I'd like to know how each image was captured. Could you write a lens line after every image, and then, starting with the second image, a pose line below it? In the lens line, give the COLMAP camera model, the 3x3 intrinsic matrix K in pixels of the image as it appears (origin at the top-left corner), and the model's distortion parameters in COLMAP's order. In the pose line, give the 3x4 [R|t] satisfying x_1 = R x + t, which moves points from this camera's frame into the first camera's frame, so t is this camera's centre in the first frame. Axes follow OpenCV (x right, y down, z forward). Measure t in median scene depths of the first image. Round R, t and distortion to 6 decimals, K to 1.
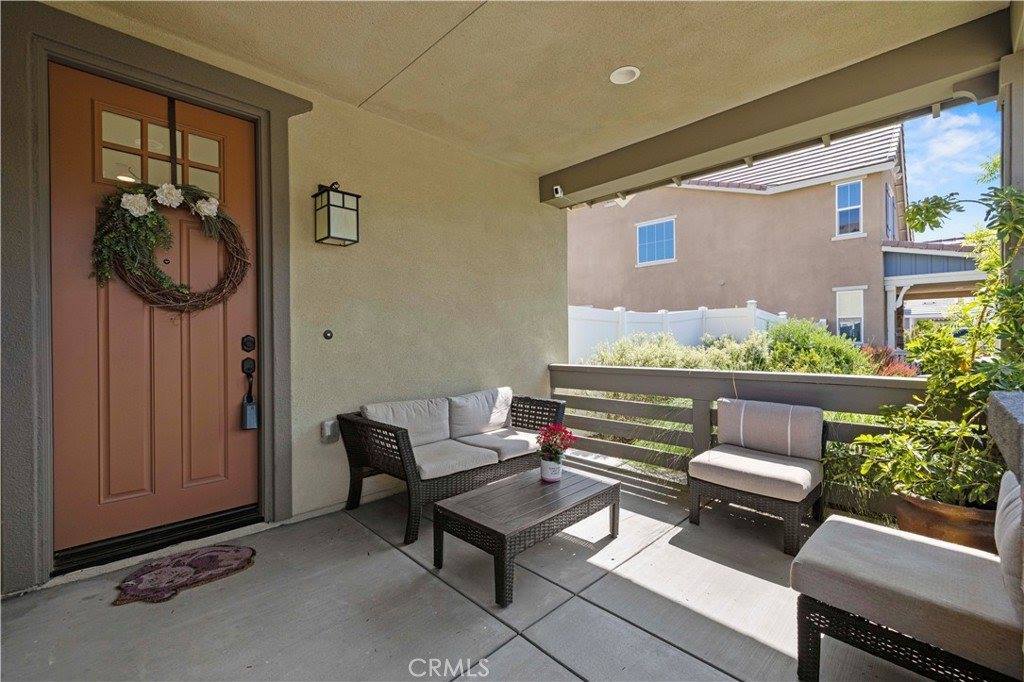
lens RADIAL K [[434.6, 0, 508.7], [0, 434.6, 342.4], [0, 0, 1]] dist [0.002940, 0.000027]
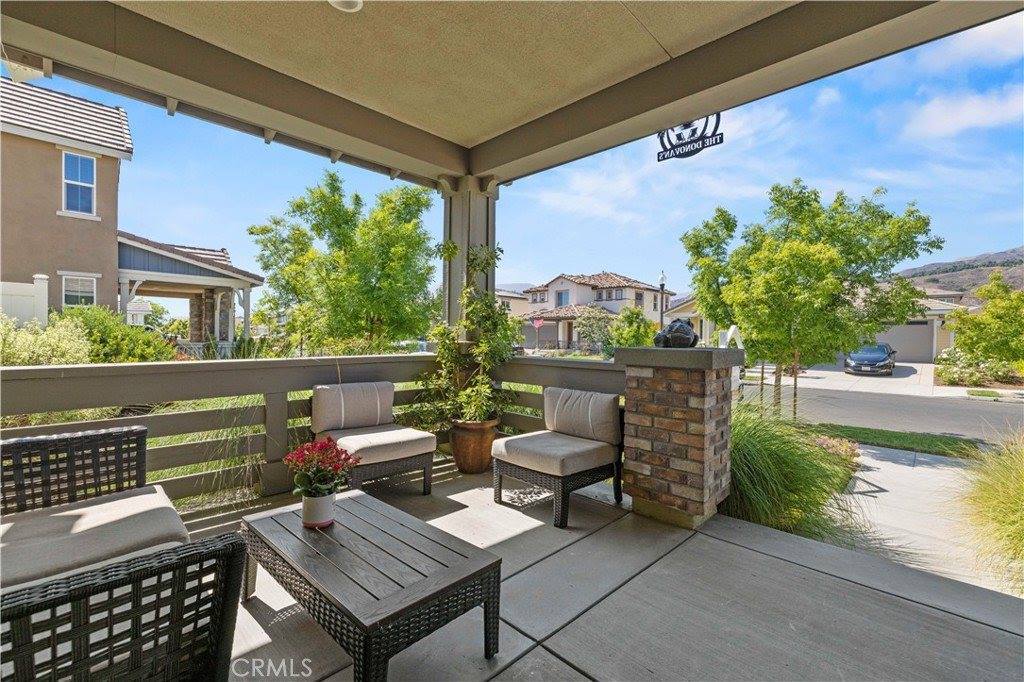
lens RADIAL K [[450.0, 0, 500.4], [0, 450.0, 332.3], [0, 0, 1]] dist [-0.000373, -0.000034]
pose [[-0.013809, 0.018617, 0.999731, -0.143620], [-0.003716, 0.999819, -0.018670, 0.007155], [-0.999898, -0.003972, -0.013737, 0.167892]]
